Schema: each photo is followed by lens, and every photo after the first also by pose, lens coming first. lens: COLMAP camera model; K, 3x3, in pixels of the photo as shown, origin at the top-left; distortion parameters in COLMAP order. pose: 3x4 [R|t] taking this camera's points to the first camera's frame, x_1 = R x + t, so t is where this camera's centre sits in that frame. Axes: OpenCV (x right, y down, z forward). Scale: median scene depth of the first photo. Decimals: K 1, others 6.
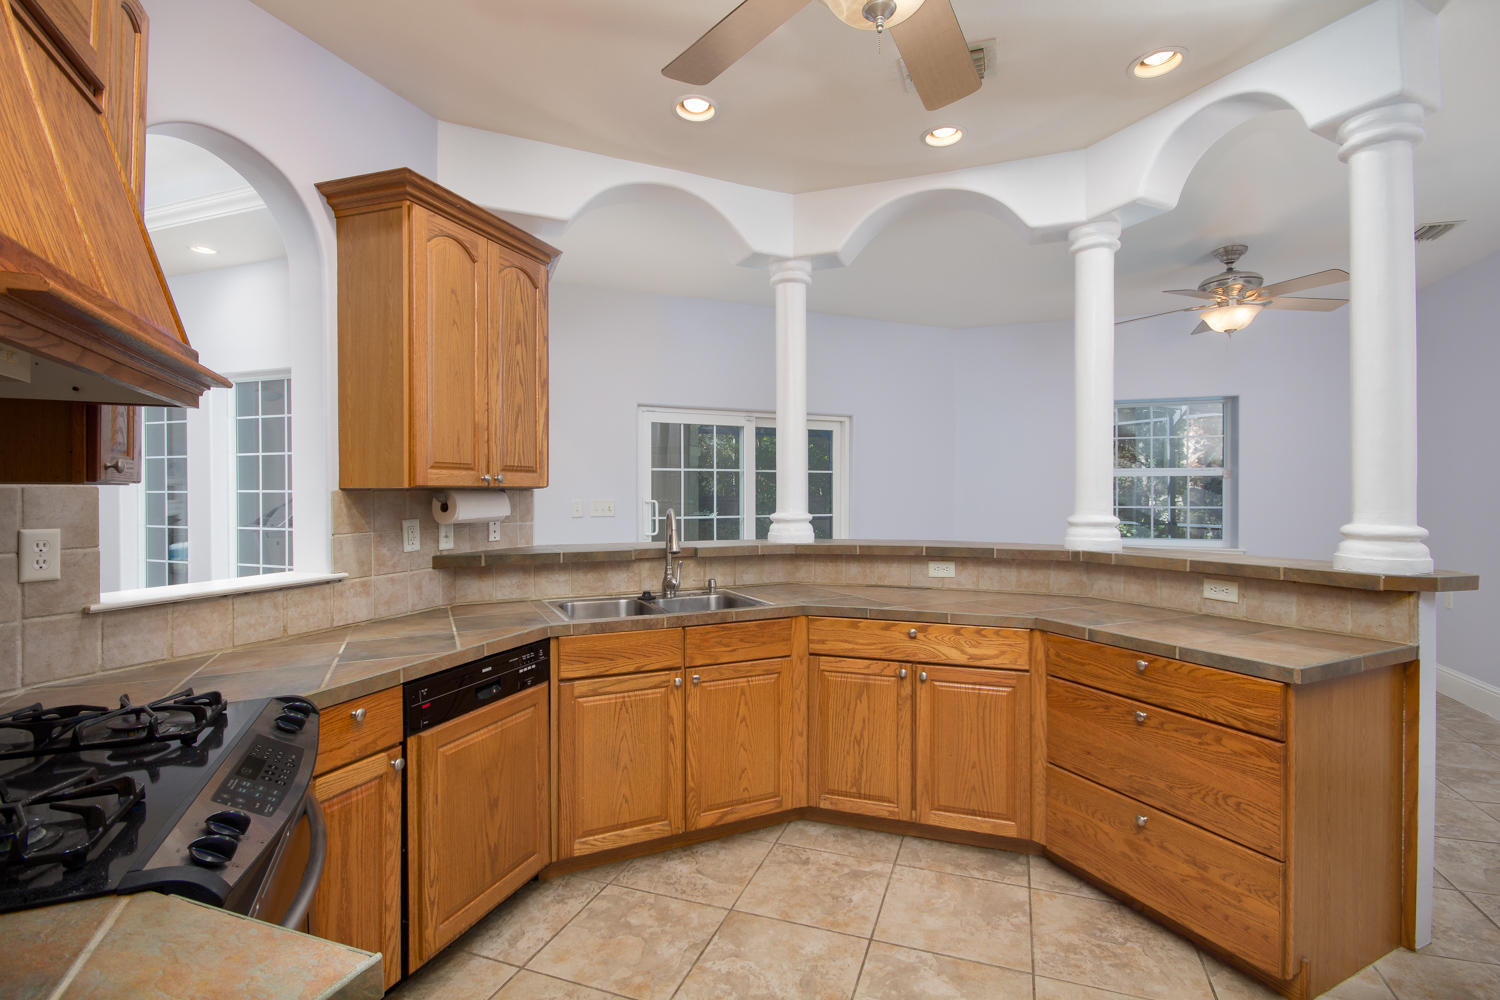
lens RADIAL K [[723.1, 0, 748.2], [0, 723.1, 494.5], [0, 0, 1]] dist [-0.002297, -0.000379]
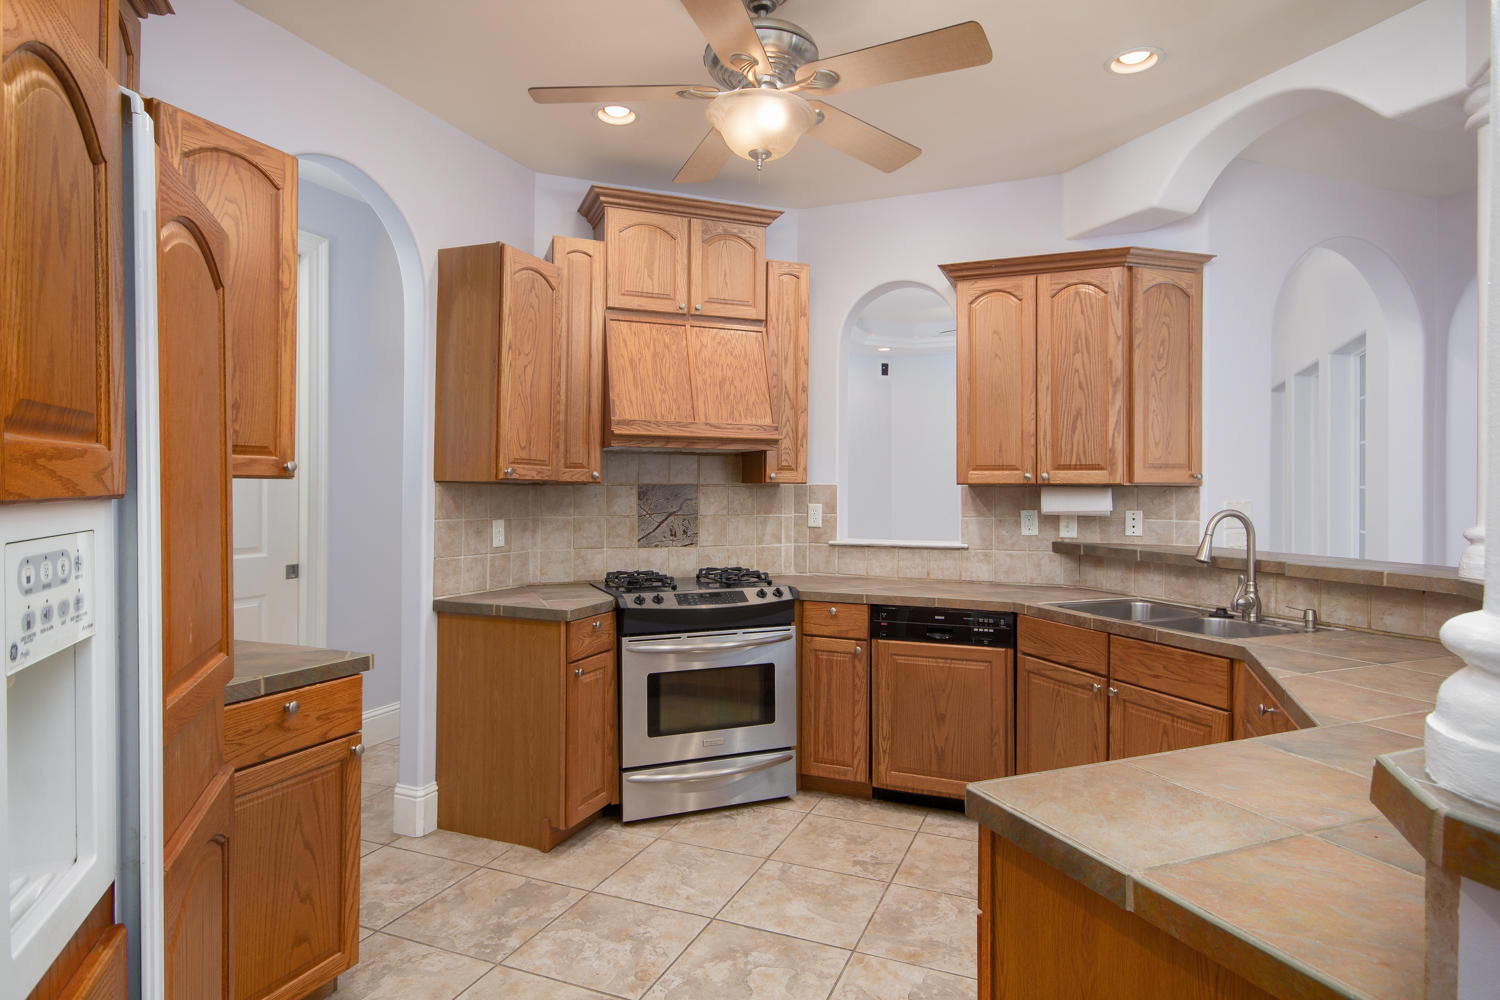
lens RADIAL K [[827.3, 0, 747.3], [0, 827.3, 493.1], [0, 0, 1]] dist [0.002350, 0.000265]
pose [[-0.065159, 0.007606, -0.997846, 1.086706], [-0.008022, 0.999935, 0.008146, -0.002755], [0.997843, 0.008536, -0.065094, 0.653272]]
